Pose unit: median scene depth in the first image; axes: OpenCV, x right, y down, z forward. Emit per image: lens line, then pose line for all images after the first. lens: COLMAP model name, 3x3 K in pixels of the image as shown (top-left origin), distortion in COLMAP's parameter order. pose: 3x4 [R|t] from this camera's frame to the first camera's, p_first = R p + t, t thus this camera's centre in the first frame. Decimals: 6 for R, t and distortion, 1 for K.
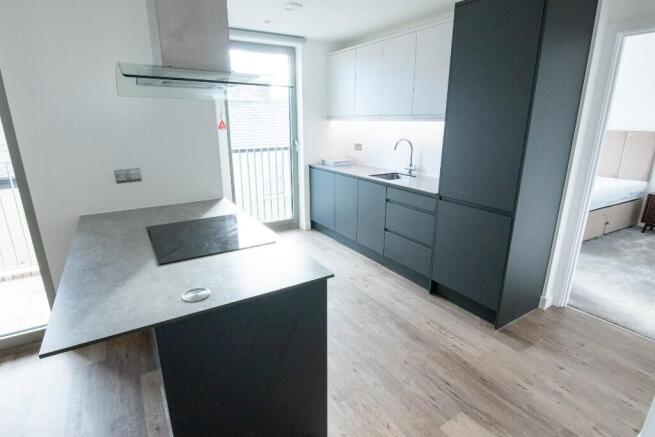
lens RADIAL K [[338.1, 0, 327.5], [0, 338.1, 218.5], [0, 0, 1]] dist [-0.022332, 0.000087]
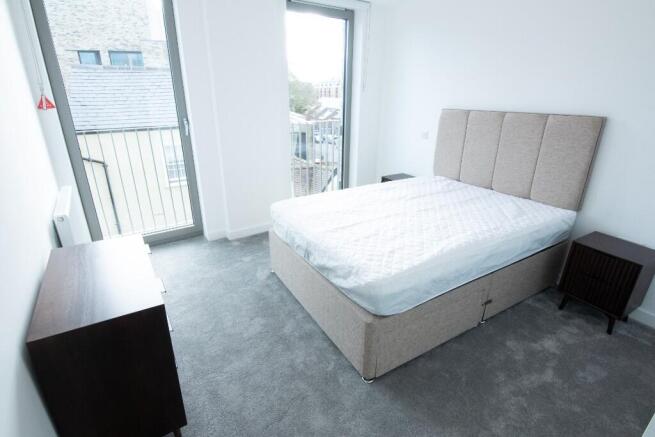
lens RADIAL K [[338.1, 0, 327.5], [0, 338.1, 218.5], [0, 0, 1]] dist [-0.022332, 0.000087]
pose [[0.997634, -0.000753, 0.068742, 0.526443], [-0.003867, 0.997742, 0.067048, -0.133463], [-0.068637, -0.067155, 0.995379, 0.488405]]
